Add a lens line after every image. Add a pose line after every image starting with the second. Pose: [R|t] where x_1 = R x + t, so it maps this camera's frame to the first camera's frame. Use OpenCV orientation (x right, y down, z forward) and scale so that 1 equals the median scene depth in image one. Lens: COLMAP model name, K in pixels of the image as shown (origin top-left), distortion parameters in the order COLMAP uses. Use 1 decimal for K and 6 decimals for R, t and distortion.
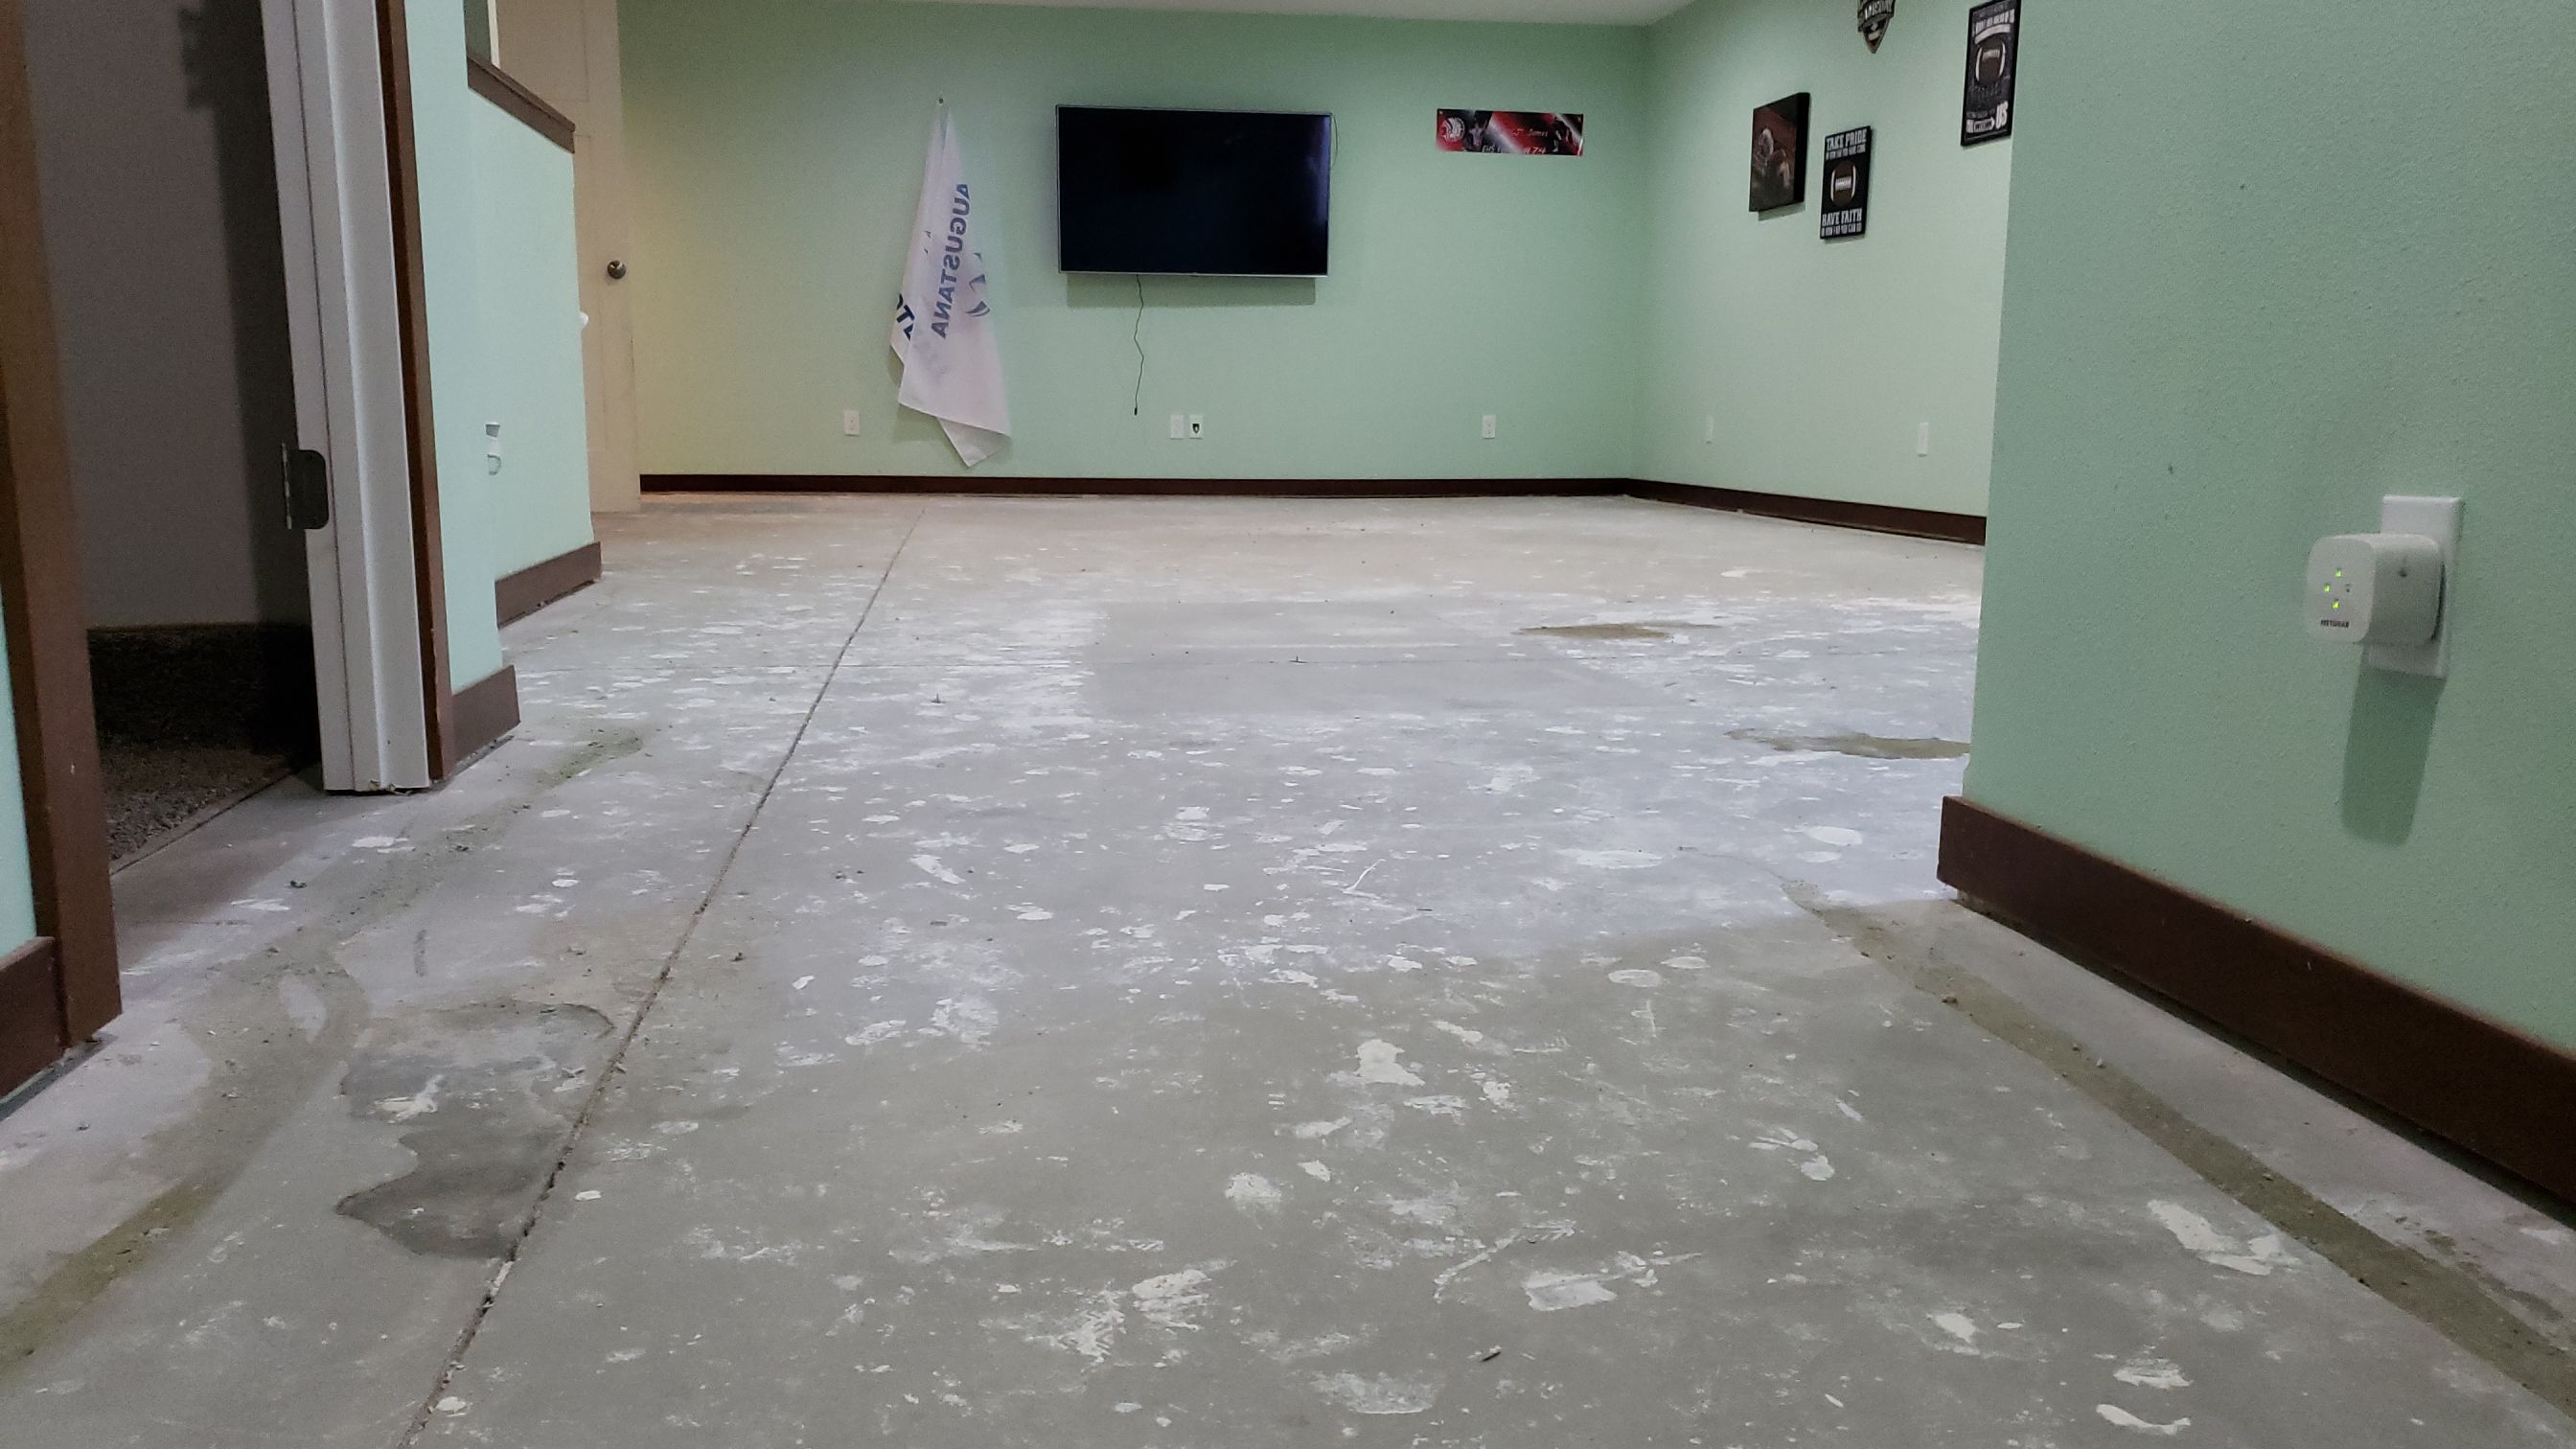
lens RADIAL K [[1995.8, 0, 1288.0], [0, 1995.8, 724.5], [0, 0, 1]] dist [-0.003411, -0.001415]
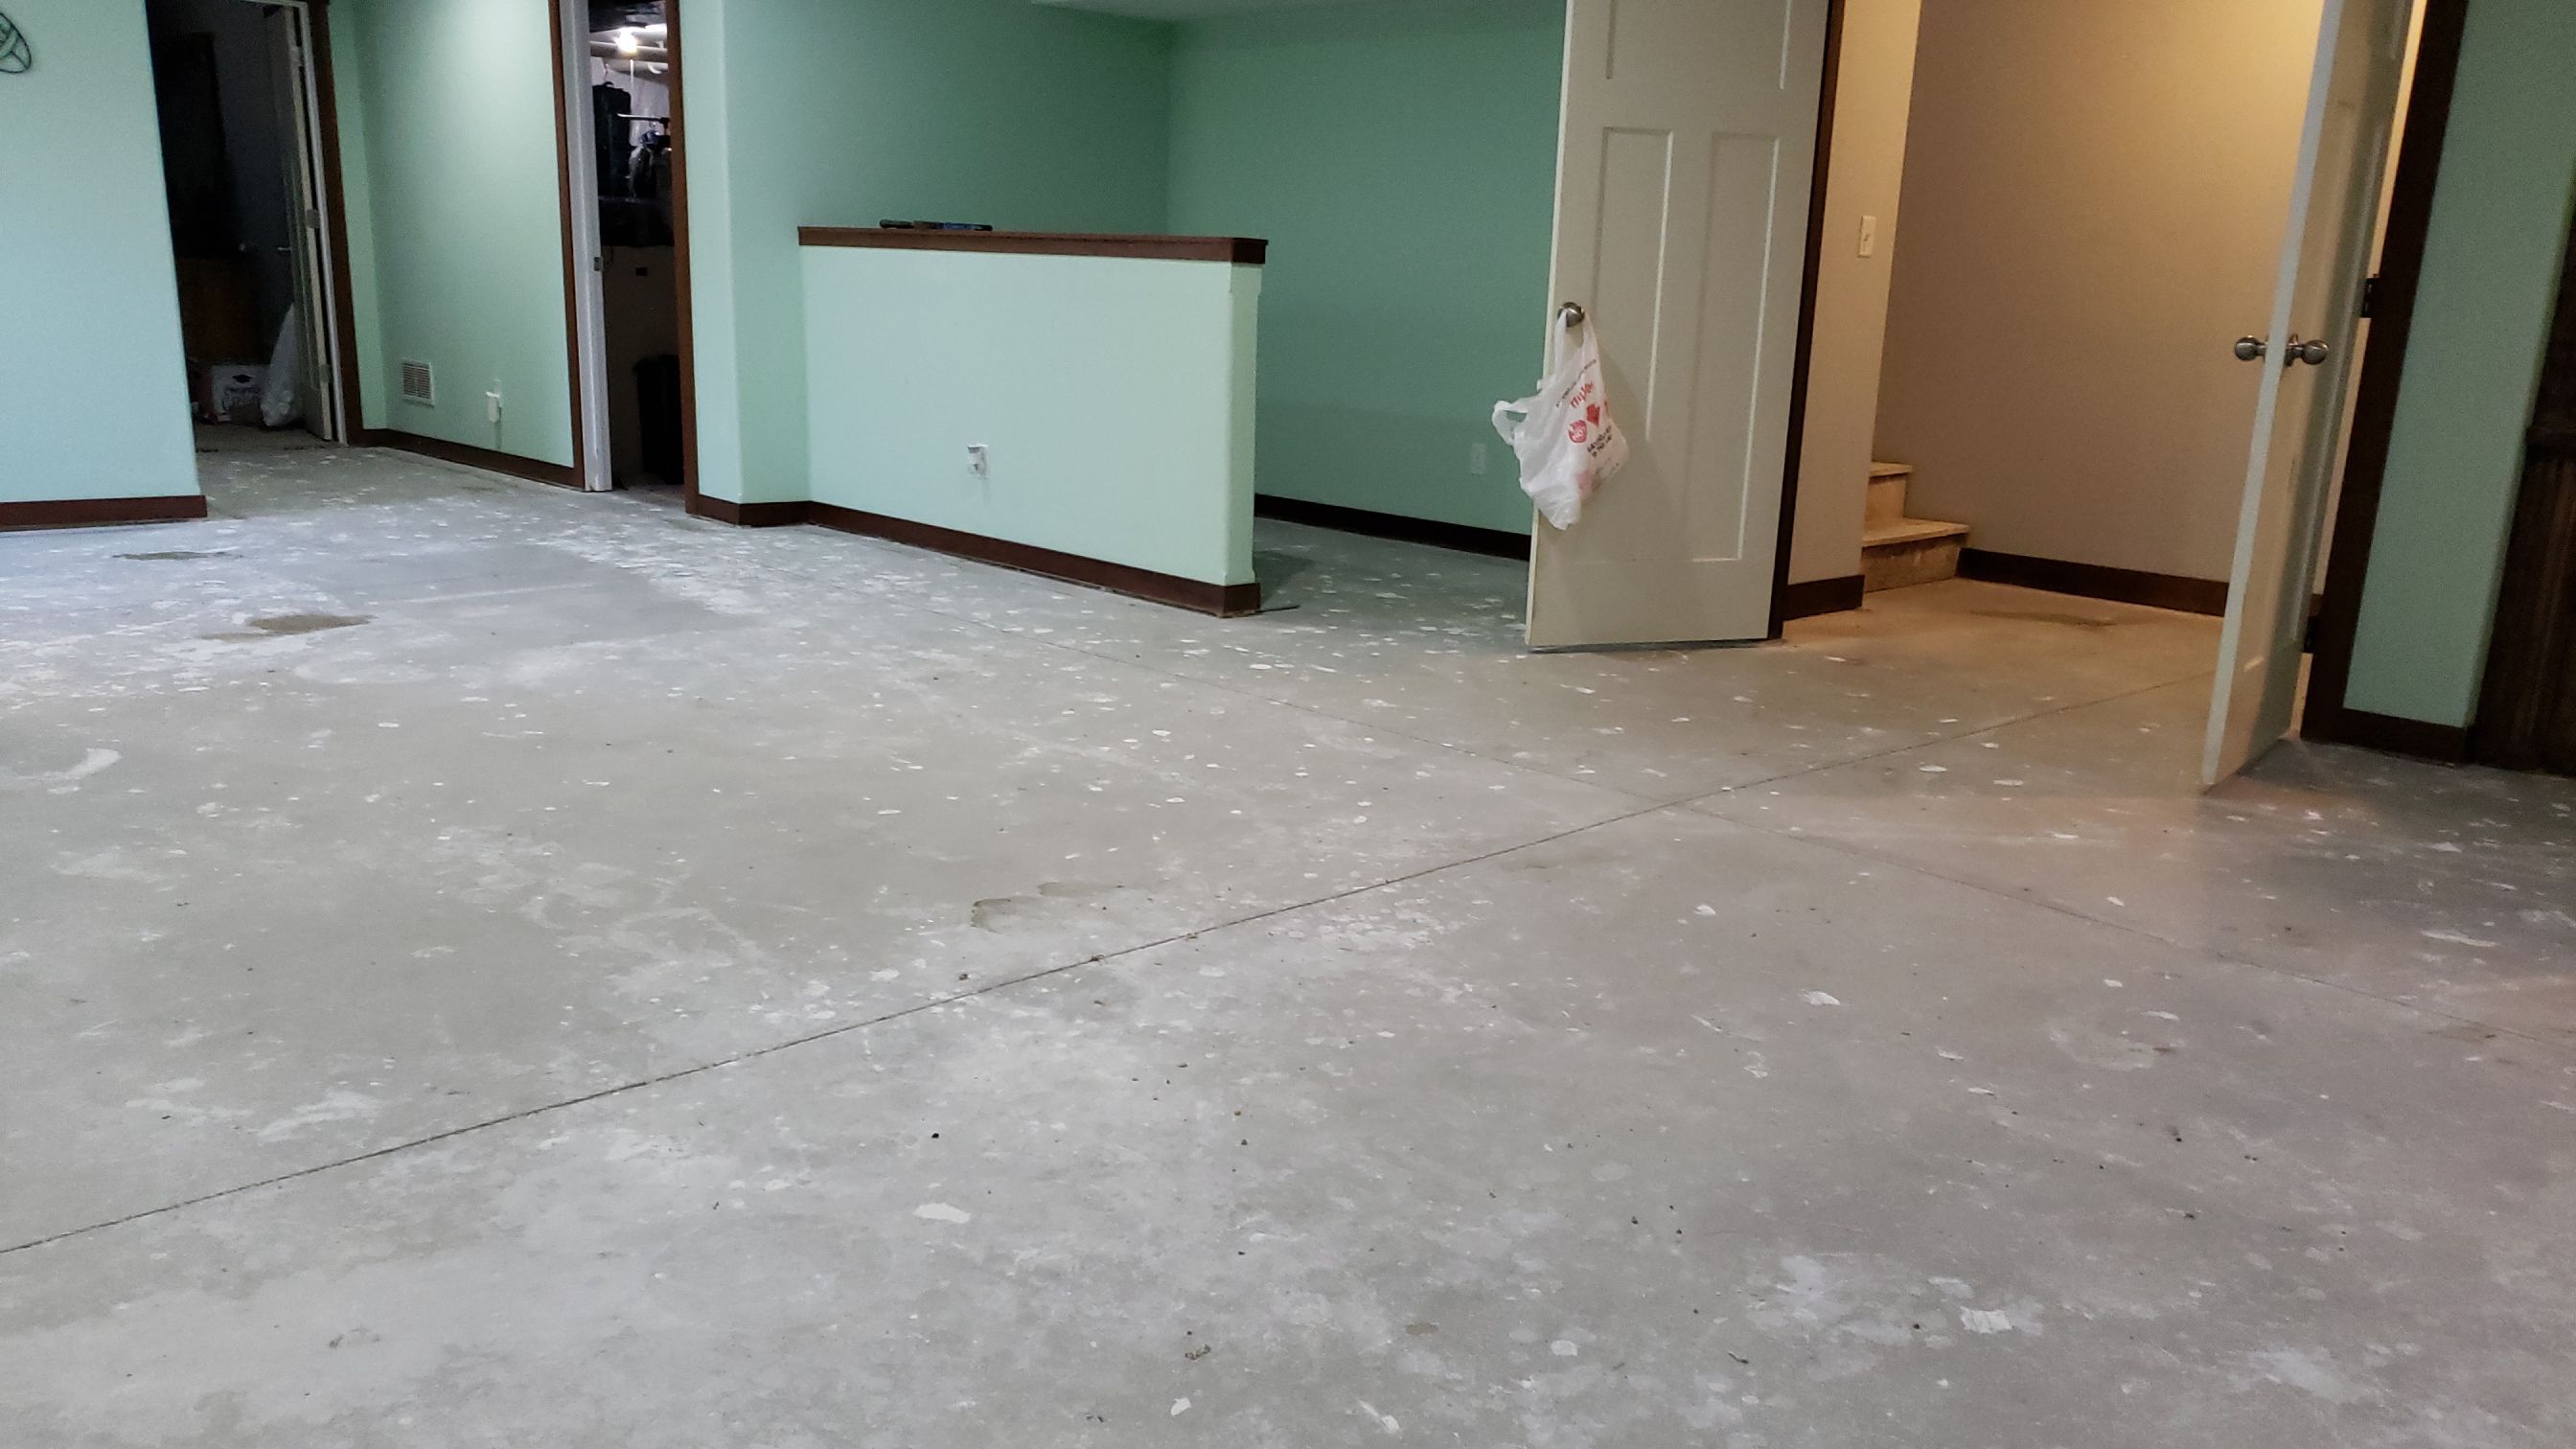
lens RADIAL K [[1995.8, 0, 1288.0], [0, 1995.8, 724.5], [0, 0, 1]] dist [-0.003411, -0.001415]
pose [[-0.825866, 0.100977, -0.554751, 0.354219], [-0.121856, 0.928624, 0.350439, -0.523515], [0.550542, 0.357016, -0.754615, 2.359799]]
